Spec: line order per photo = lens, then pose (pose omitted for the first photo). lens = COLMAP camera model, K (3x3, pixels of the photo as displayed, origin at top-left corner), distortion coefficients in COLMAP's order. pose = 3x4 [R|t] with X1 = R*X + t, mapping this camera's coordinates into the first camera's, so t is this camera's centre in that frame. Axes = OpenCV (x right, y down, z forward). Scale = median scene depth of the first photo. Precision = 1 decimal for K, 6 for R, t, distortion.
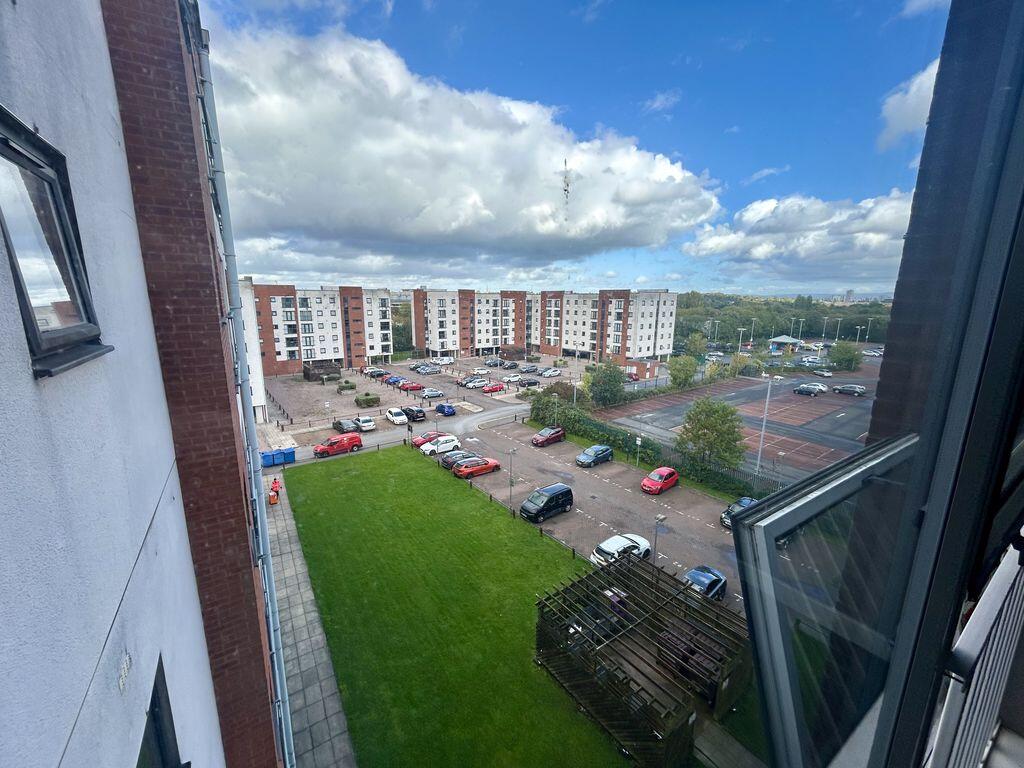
lens RADIAL K [[411.8, 0, 511.0], [0, 411.8, 384.8], [0, 0, 1]] dist [-0.000304, 0.000002]
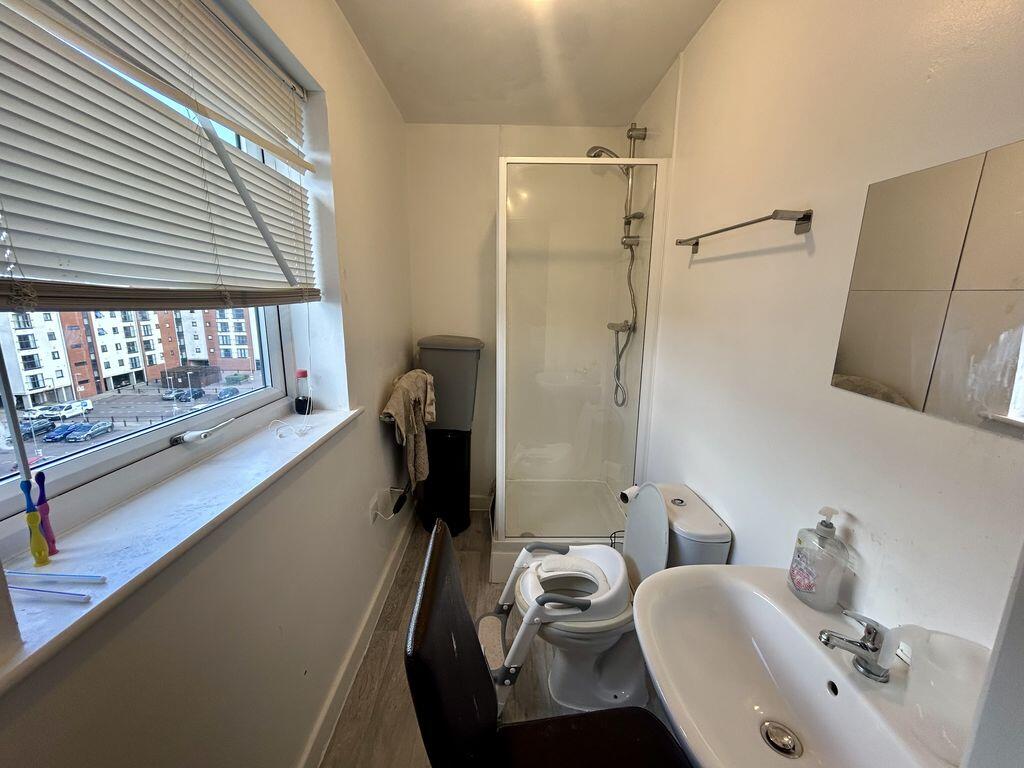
lens RADIAL K [[411.8, 0, 509.1], [0, 411.8, 384.9], [0, 0, 1]] dist [-0.000304, 0.000002]
pose [[0.528876, -0.172405, 0.831004, -0.258735], [0.158691, 0.981969, 0.102729, -0.047309], [-0.833731, 0.077542, 0.546699, 0.205798]]
